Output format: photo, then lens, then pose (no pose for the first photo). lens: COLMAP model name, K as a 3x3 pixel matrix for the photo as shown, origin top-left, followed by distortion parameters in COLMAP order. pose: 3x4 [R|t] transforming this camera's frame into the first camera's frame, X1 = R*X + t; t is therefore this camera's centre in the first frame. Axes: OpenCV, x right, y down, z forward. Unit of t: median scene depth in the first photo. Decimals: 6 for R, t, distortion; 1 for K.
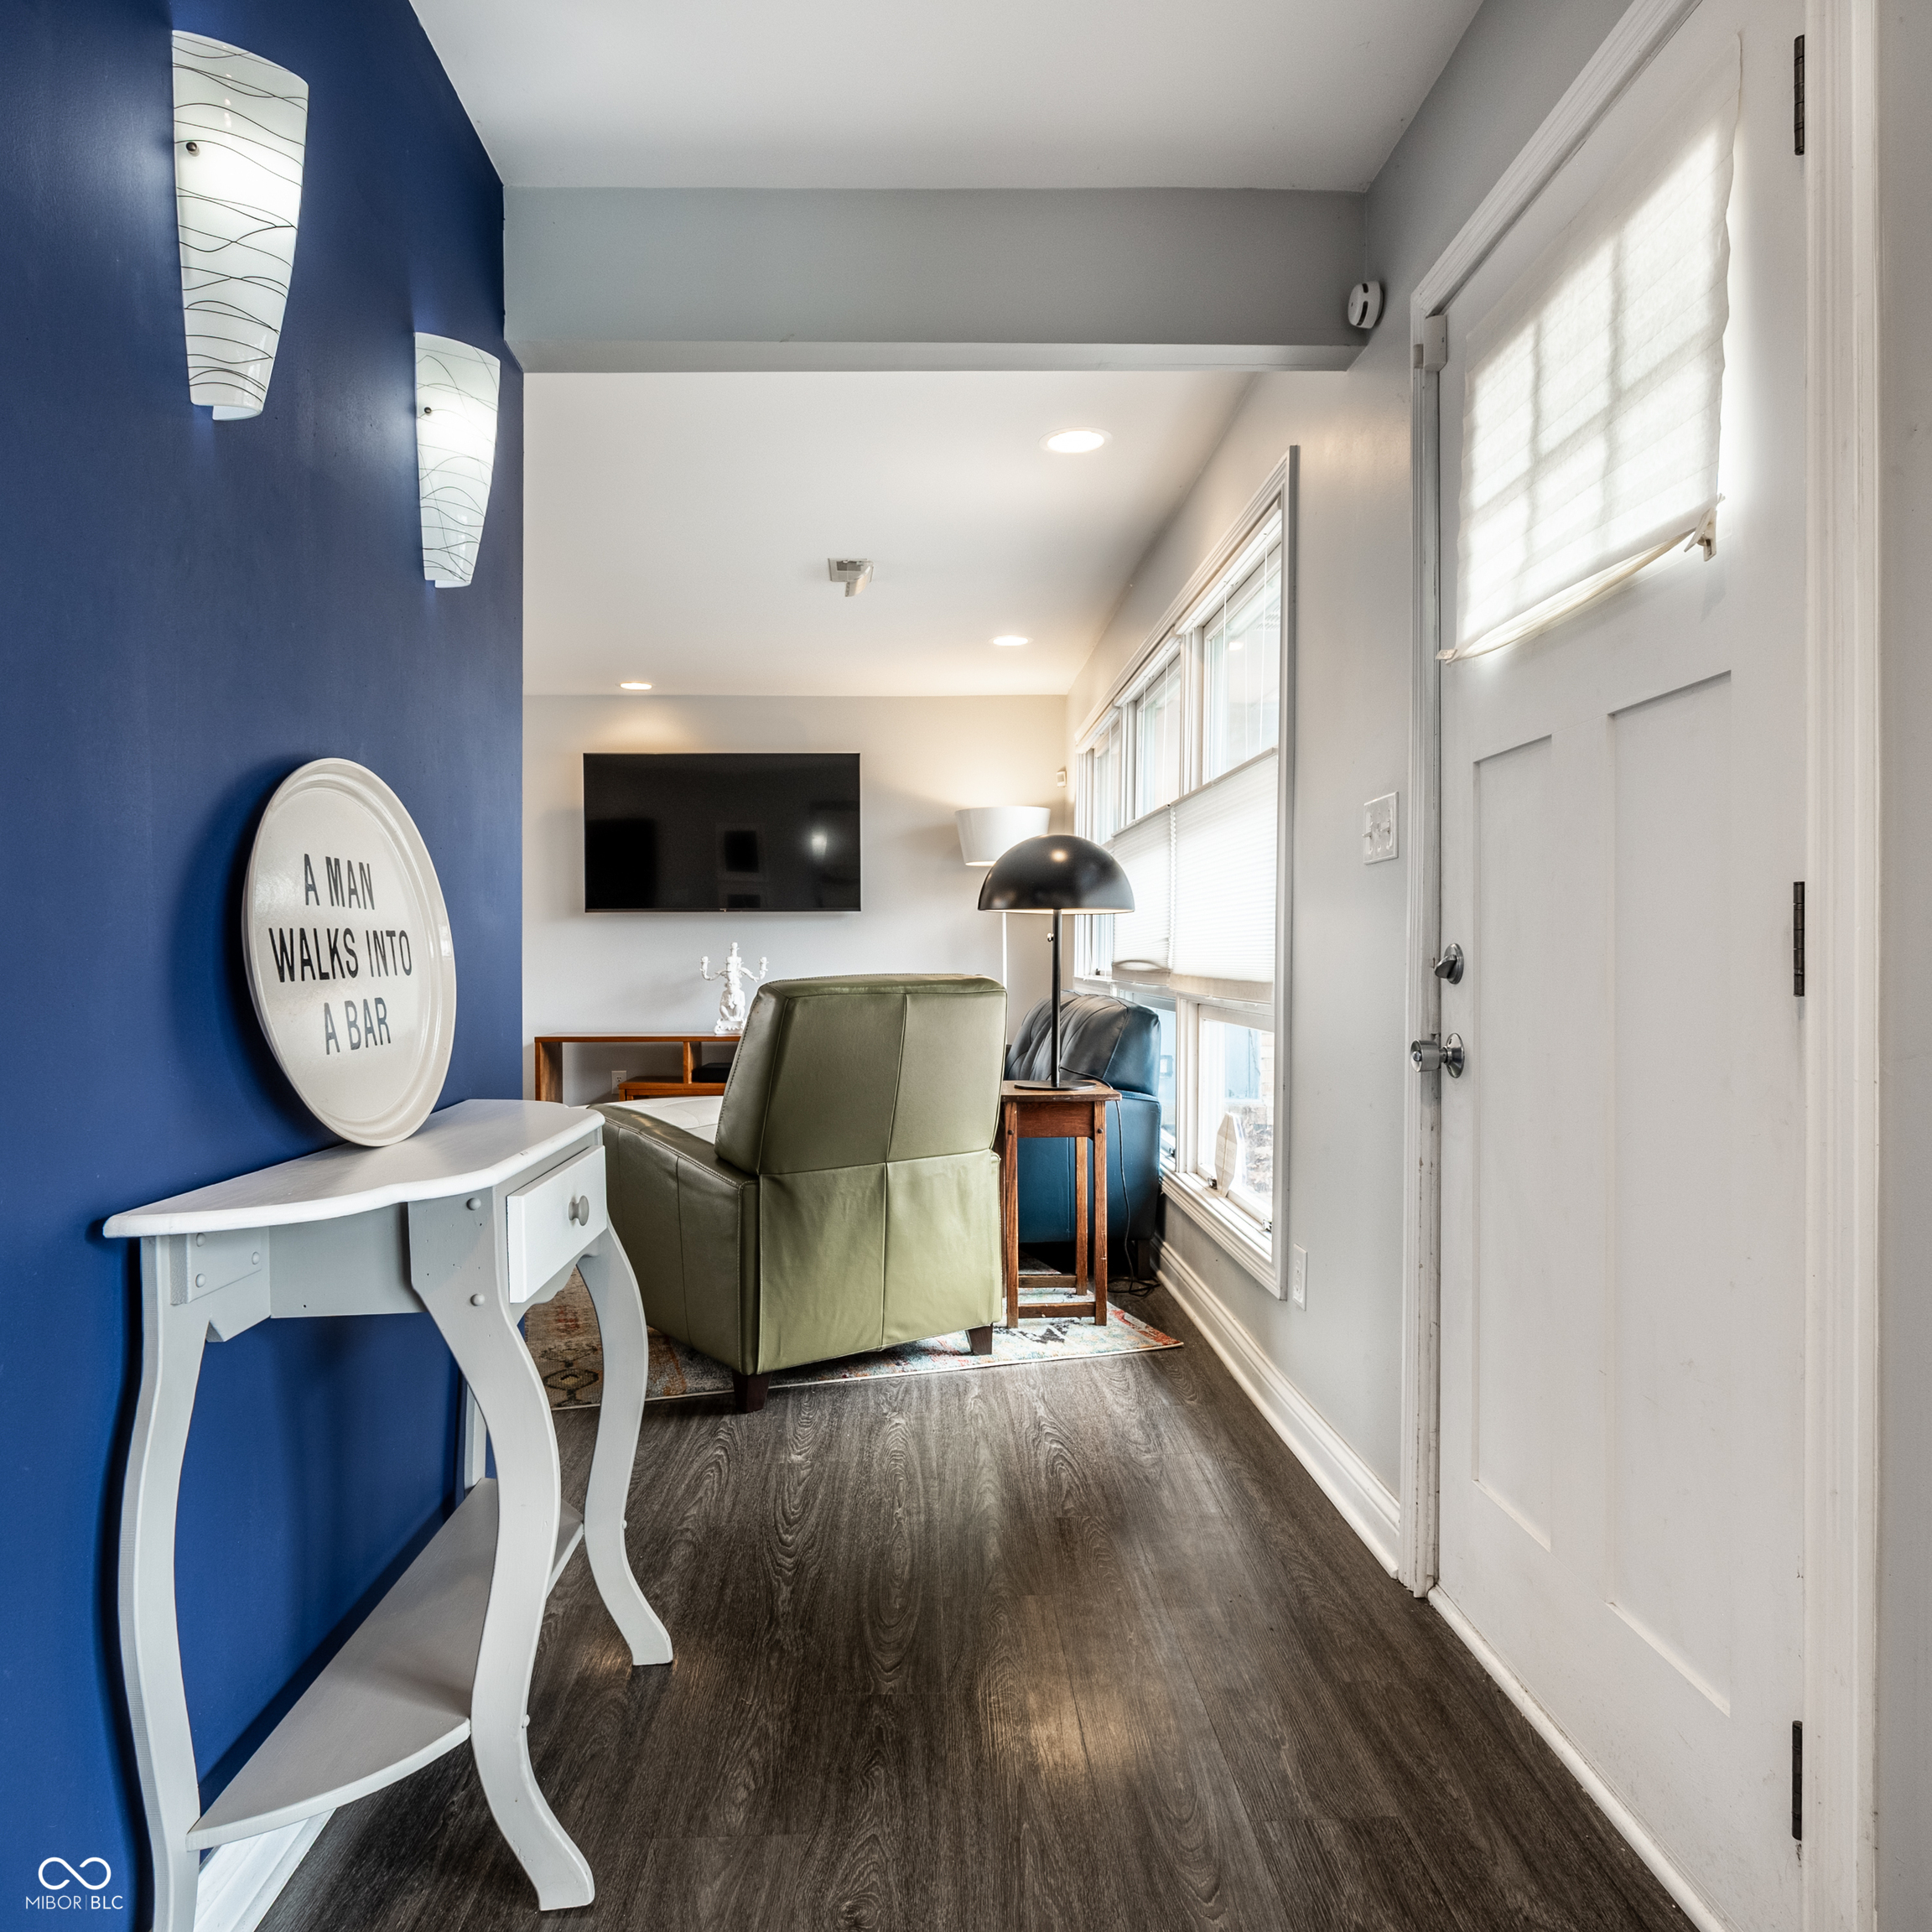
lens RADIAL K [[1369.5, 0, 966.0], [0, 1369.5, 966.0], [0, 0, 1]] dist [-0.001253, 0.002804]
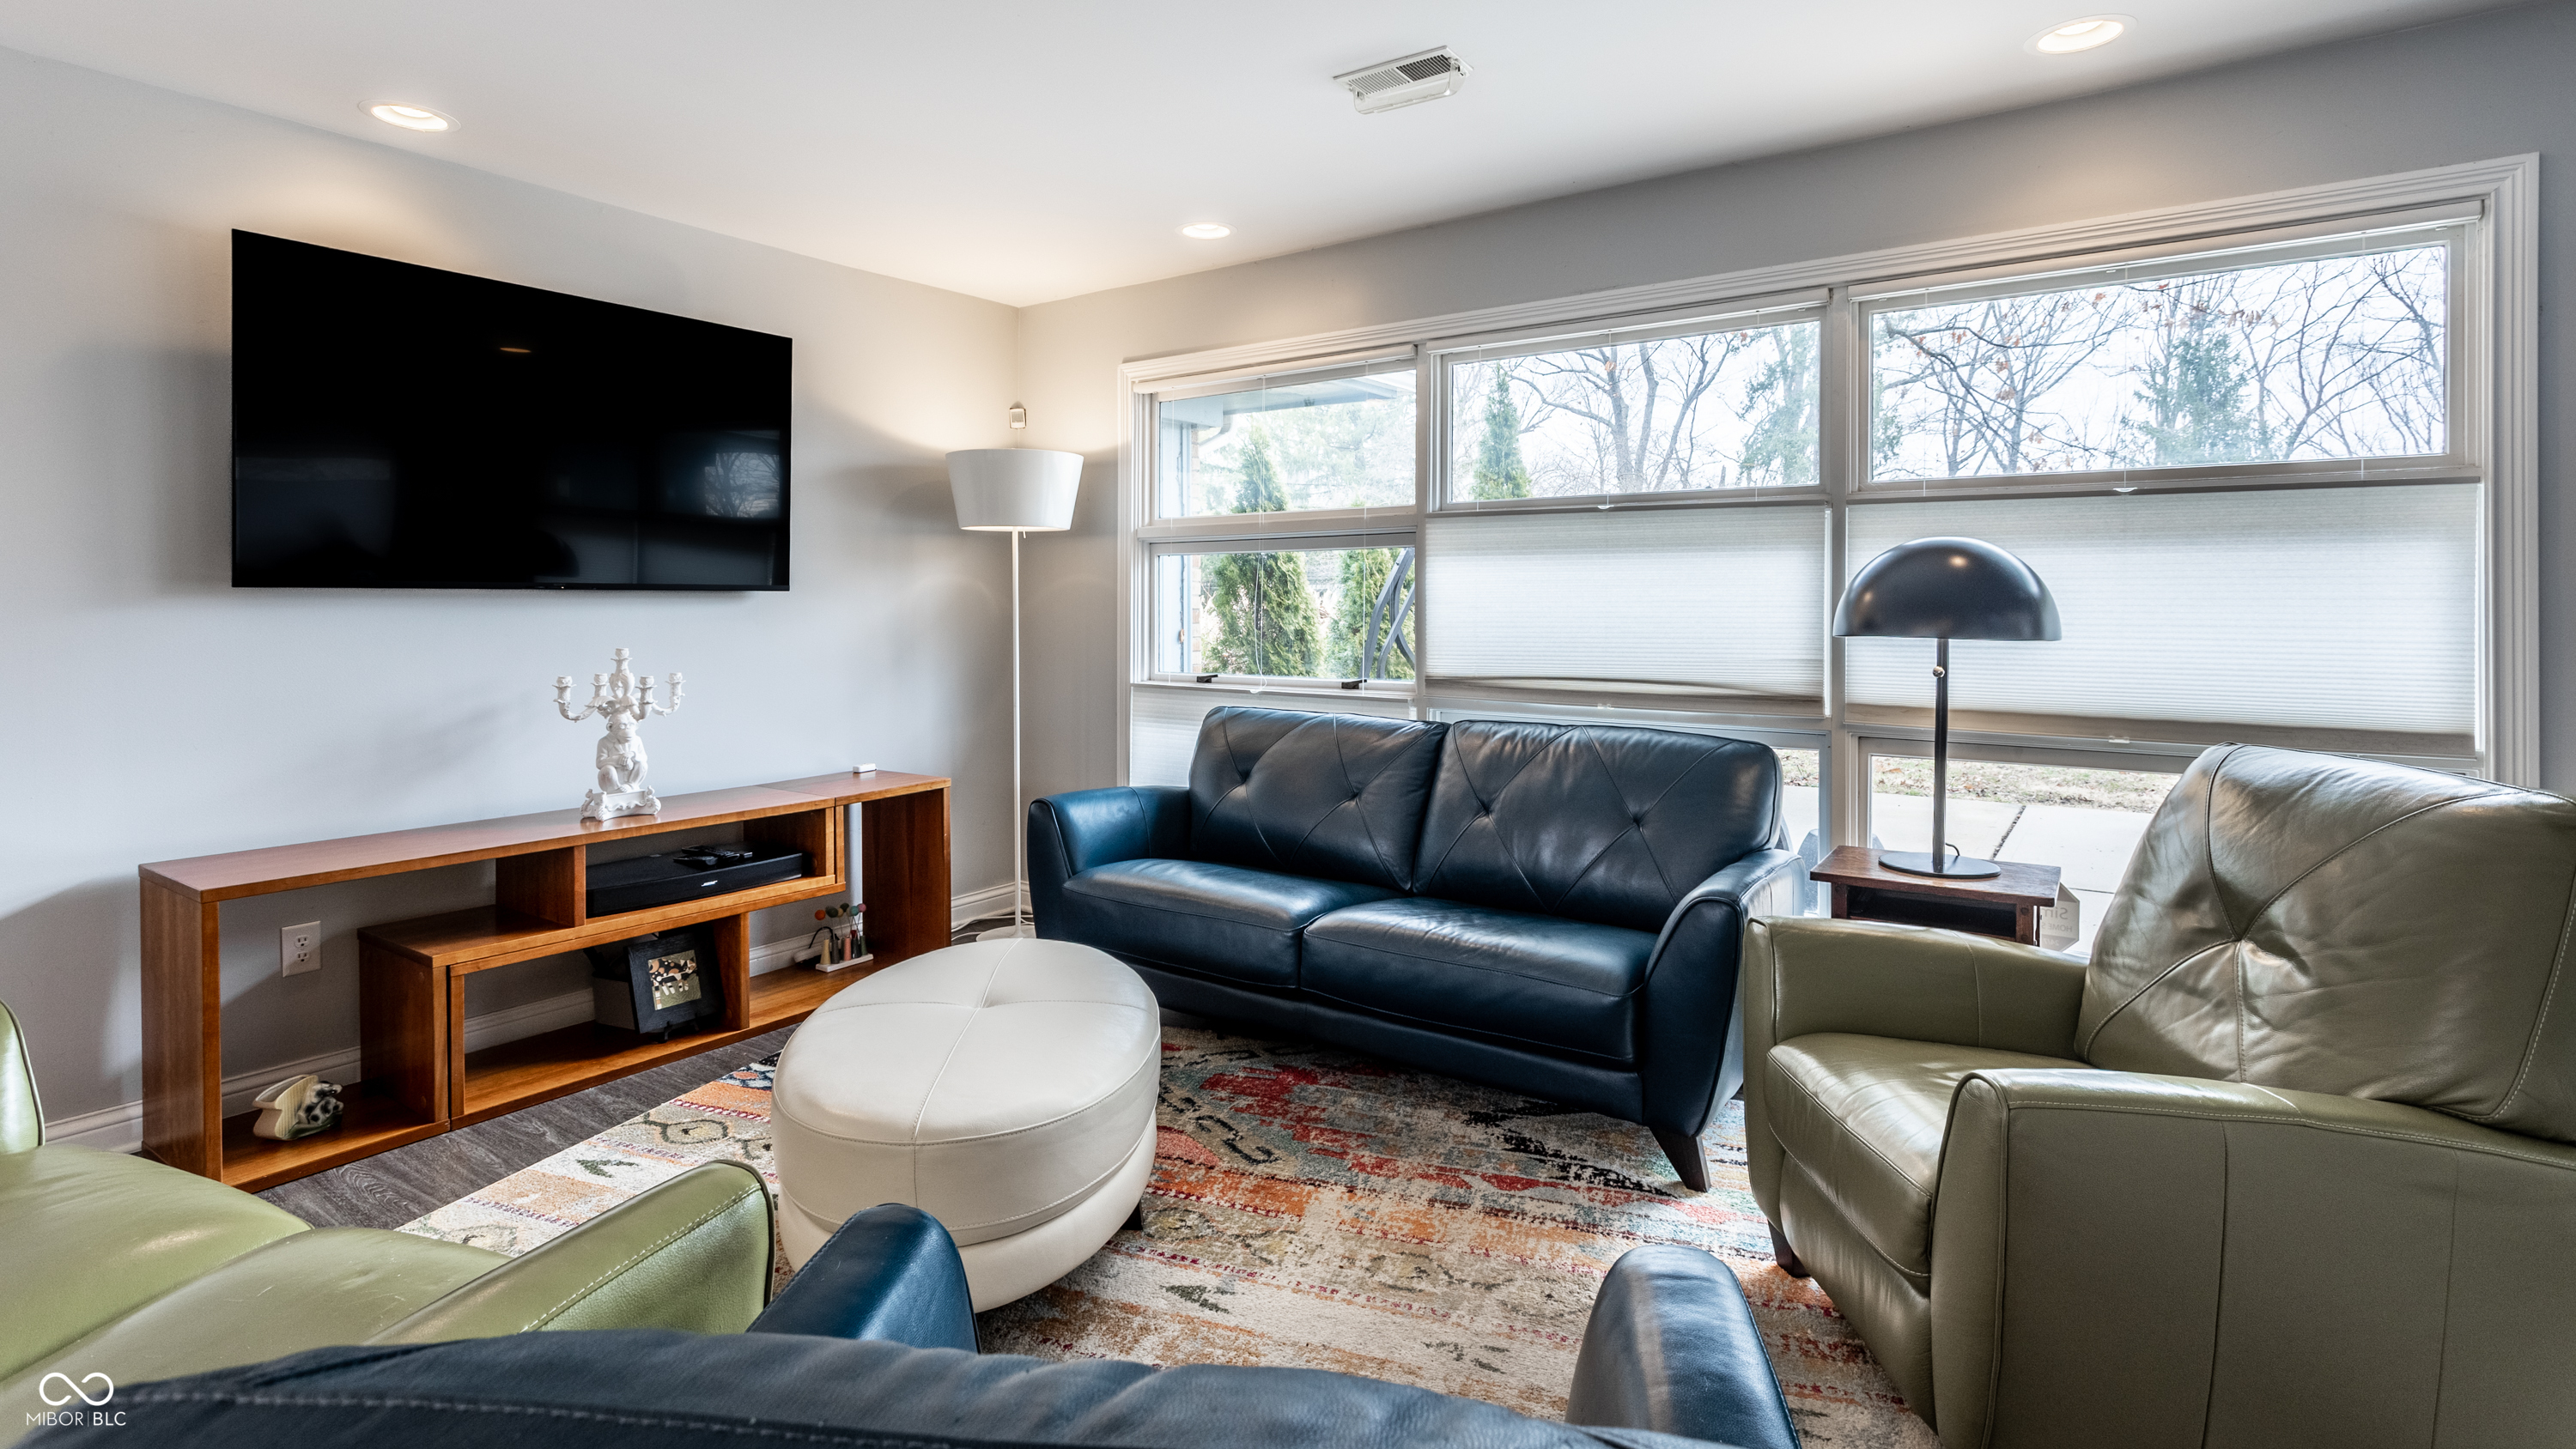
lens RADIAL K [[1220.6, 0, 1279.9], [0, 1220.6, 596.5], [0, 0, 1]] dist [0.001736, 0.000165]
pose [[0.604601, 0.009250, 0.796475, -0.398893], [-0.000954, 0.999940, -0.010889, -0.032194], [-0.796528, 0.005824, 0.604573, 0.497655]]
